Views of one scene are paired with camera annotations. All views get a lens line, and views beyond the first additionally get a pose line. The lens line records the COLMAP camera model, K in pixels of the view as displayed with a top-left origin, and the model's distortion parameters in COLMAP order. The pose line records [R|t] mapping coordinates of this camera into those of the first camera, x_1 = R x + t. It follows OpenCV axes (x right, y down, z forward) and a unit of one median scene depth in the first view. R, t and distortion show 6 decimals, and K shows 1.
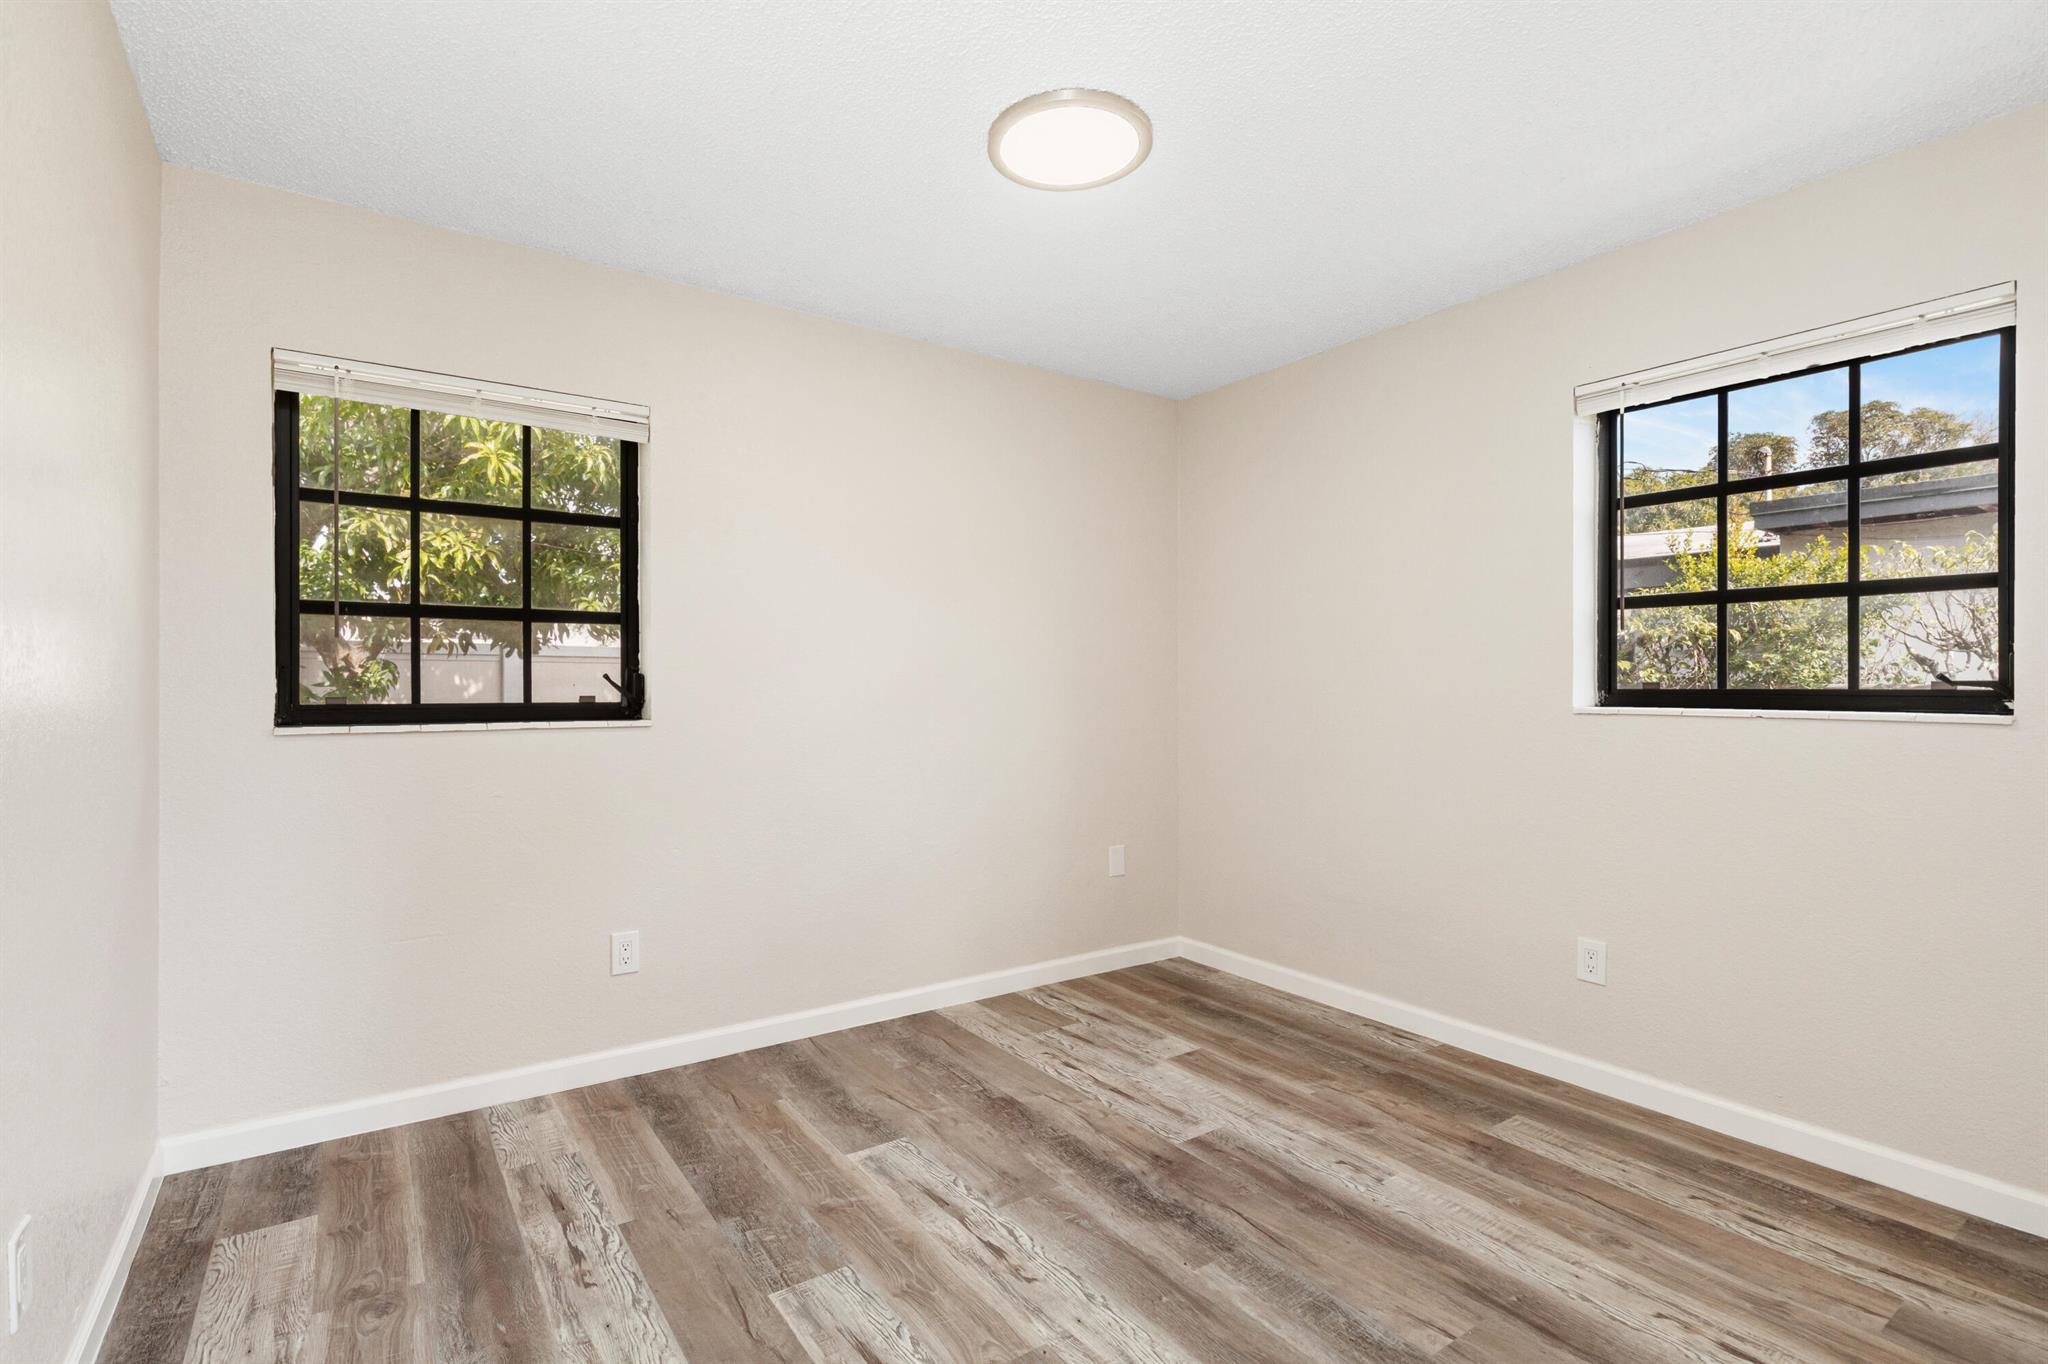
lens RADIAL K [[951.9, 0, 1005.2], [0, 951.9, 676.7], [0, 0, 1]] dist [-0.007740, 0.000737]
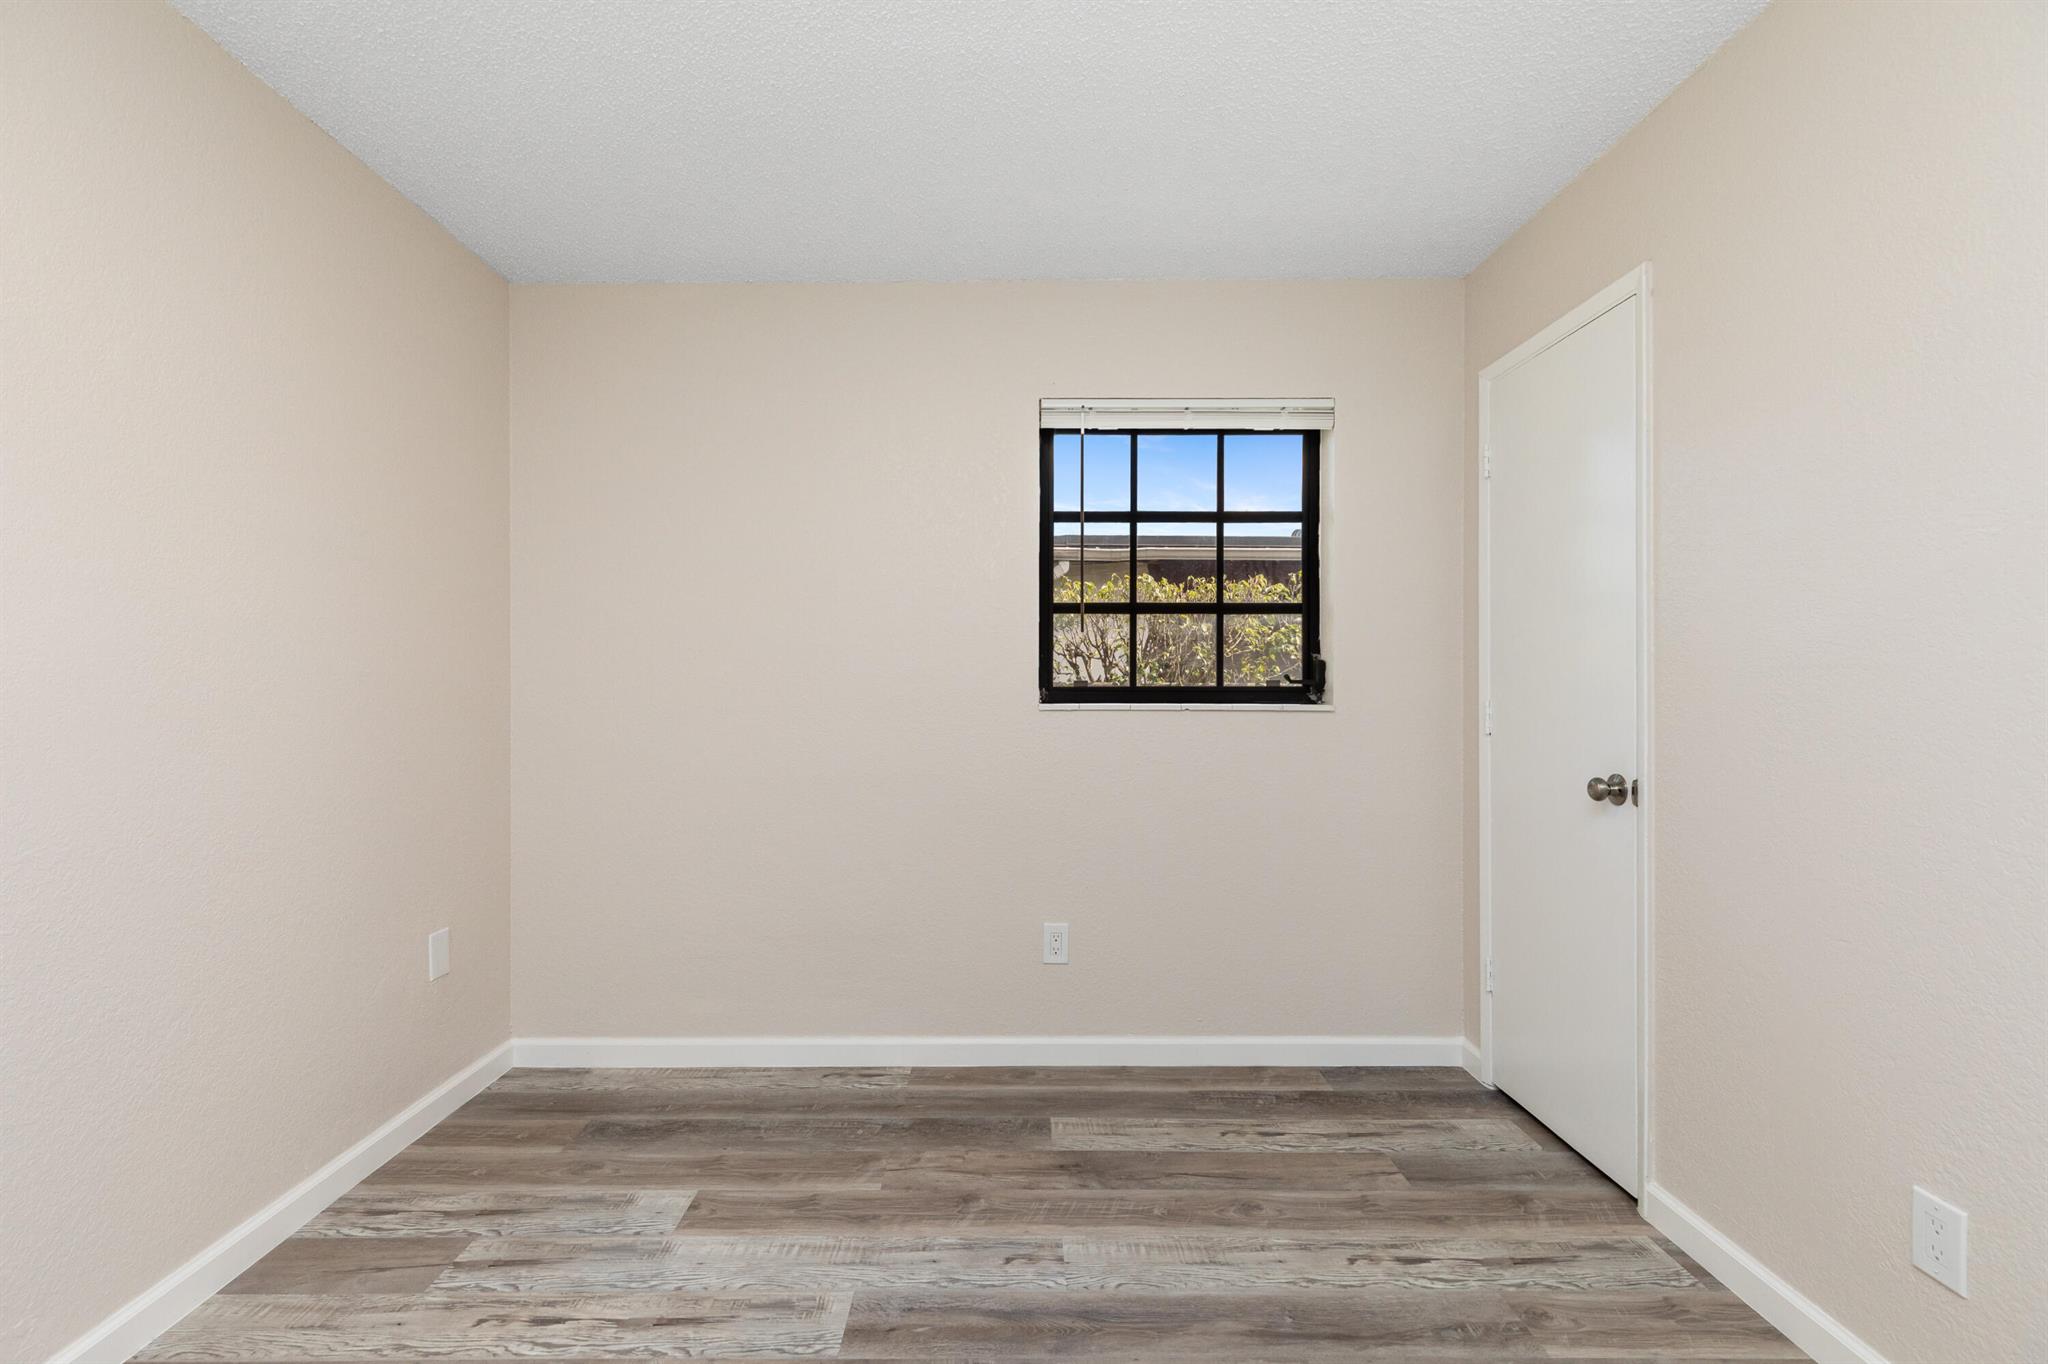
lens RADIAL K [[930.7, 0, 1042.0], [0, 930.7, 674.0], [0, 0, 1]] dist [0.004942, -0.000985]
pose [[0.563718, 0.004980, 0.825952, -0.255937], [-0.008024, 0.999968, -0.000552, -0.001249], [-0.825928, -0.006316, 0.563740, 0.432846]]
